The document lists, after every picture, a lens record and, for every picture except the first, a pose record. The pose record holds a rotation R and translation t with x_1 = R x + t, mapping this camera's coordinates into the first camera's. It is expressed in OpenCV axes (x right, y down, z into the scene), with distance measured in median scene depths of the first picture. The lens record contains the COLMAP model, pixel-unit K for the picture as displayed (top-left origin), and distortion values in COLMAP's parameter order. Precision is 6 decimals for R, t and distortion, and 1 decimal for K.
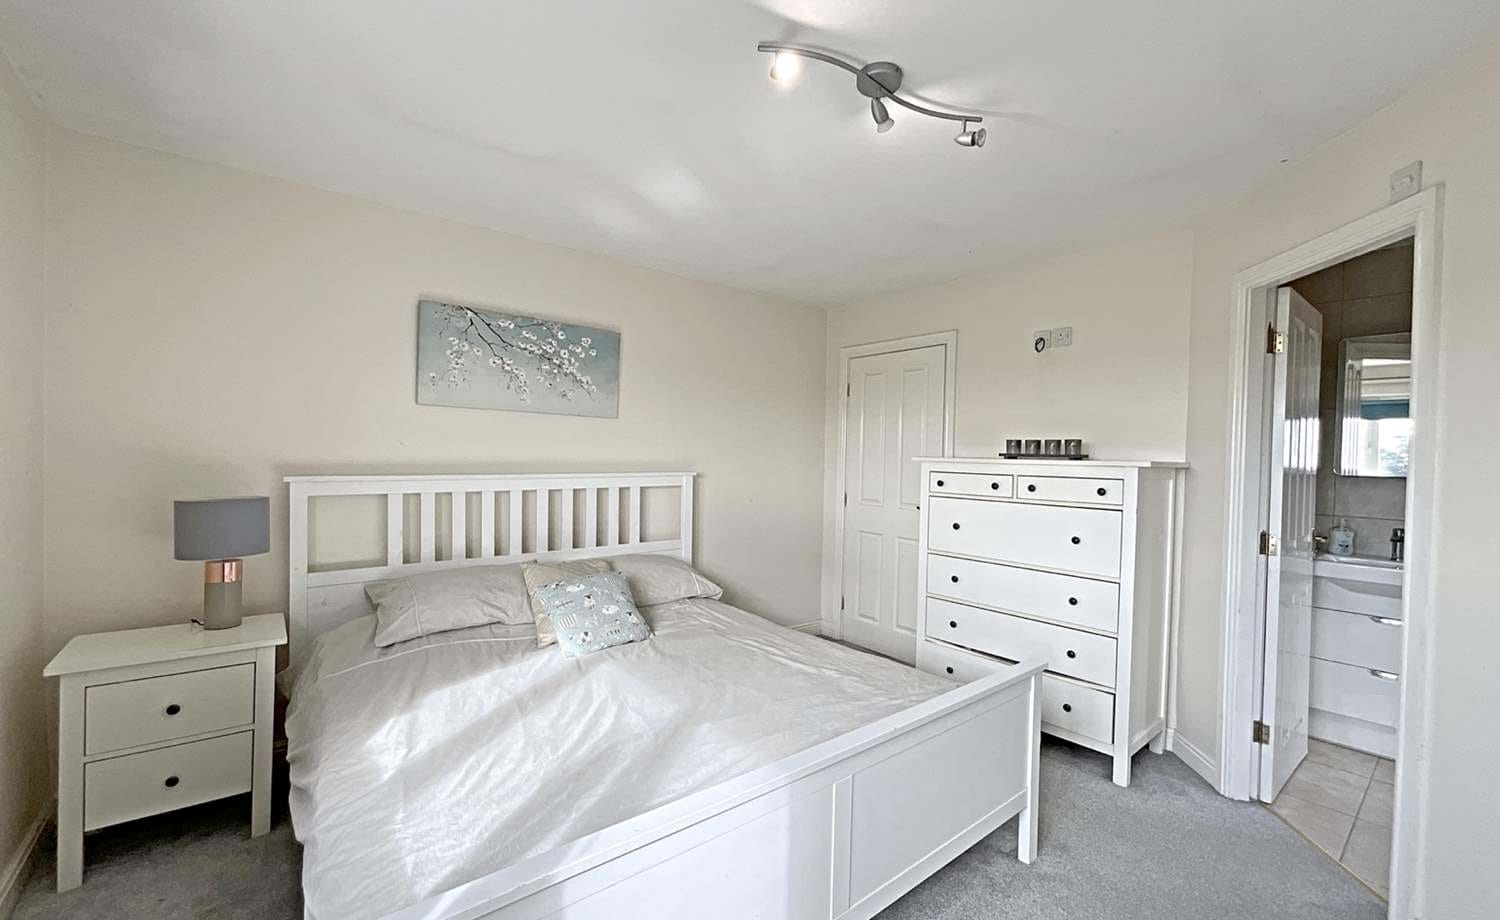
lens RADIAL K [[604.6, 0, 750.0], [0, 604.6, 460.0], [0, 0, 1]] dist [-0.000920, -0.000253]
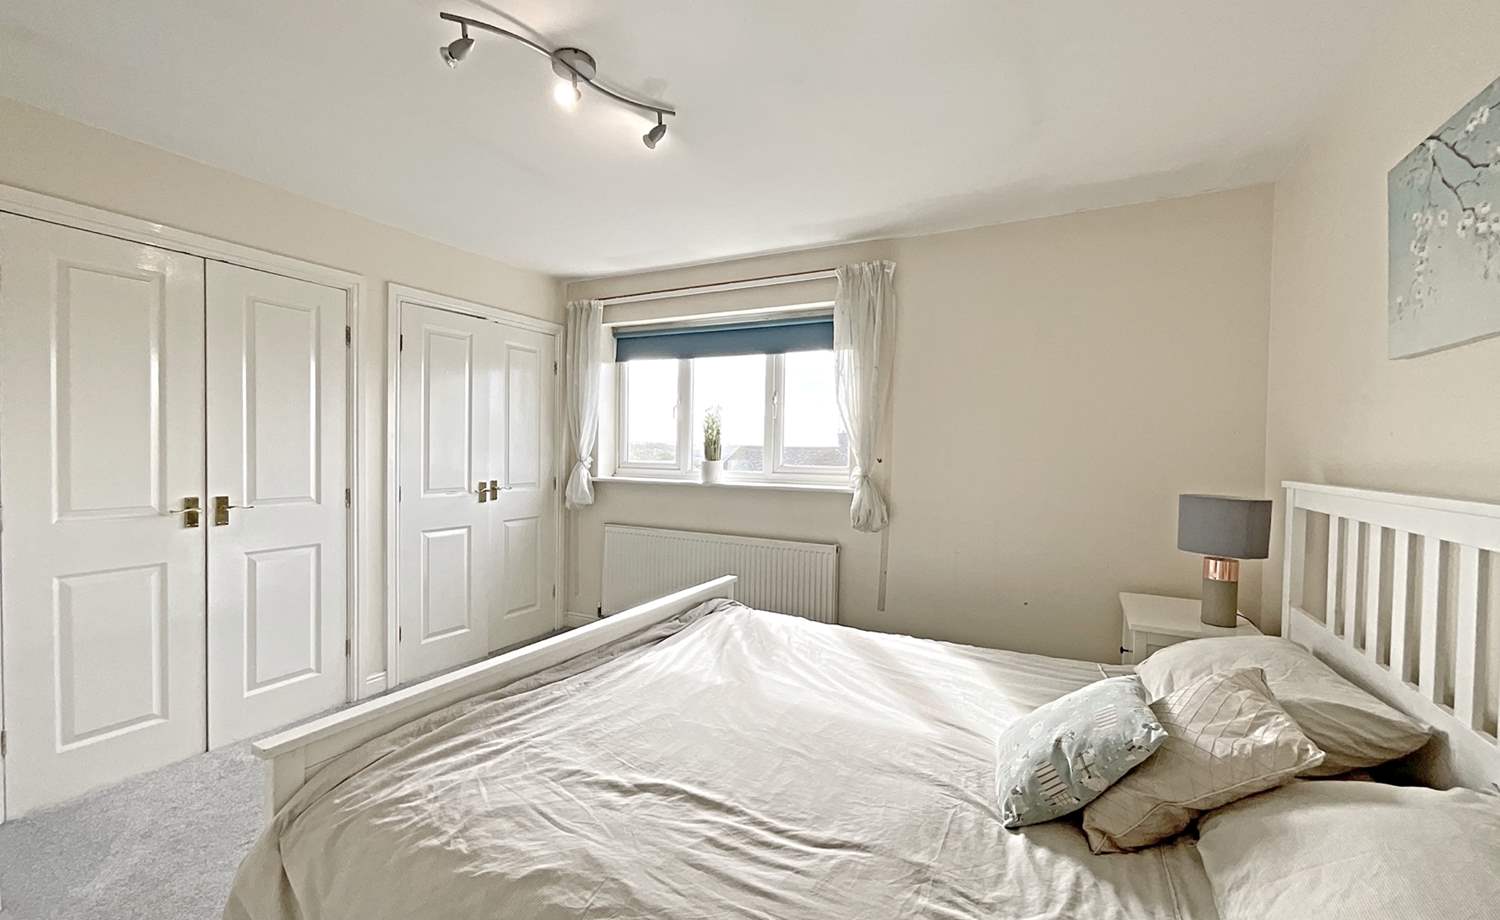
lens RADIAL K [[604.6, 0, 750.0], [0, 604.6, 460.0], [0, 0, 1]] dist [-0.000920, -0.000253]
pose [[-0.919894, -0.029398, -0.391064, 0.250209], [-0.039625, 0.999051, 0.018105, 0.014201], [0.390160, 0.032150, -0.920186, 1.616019]]
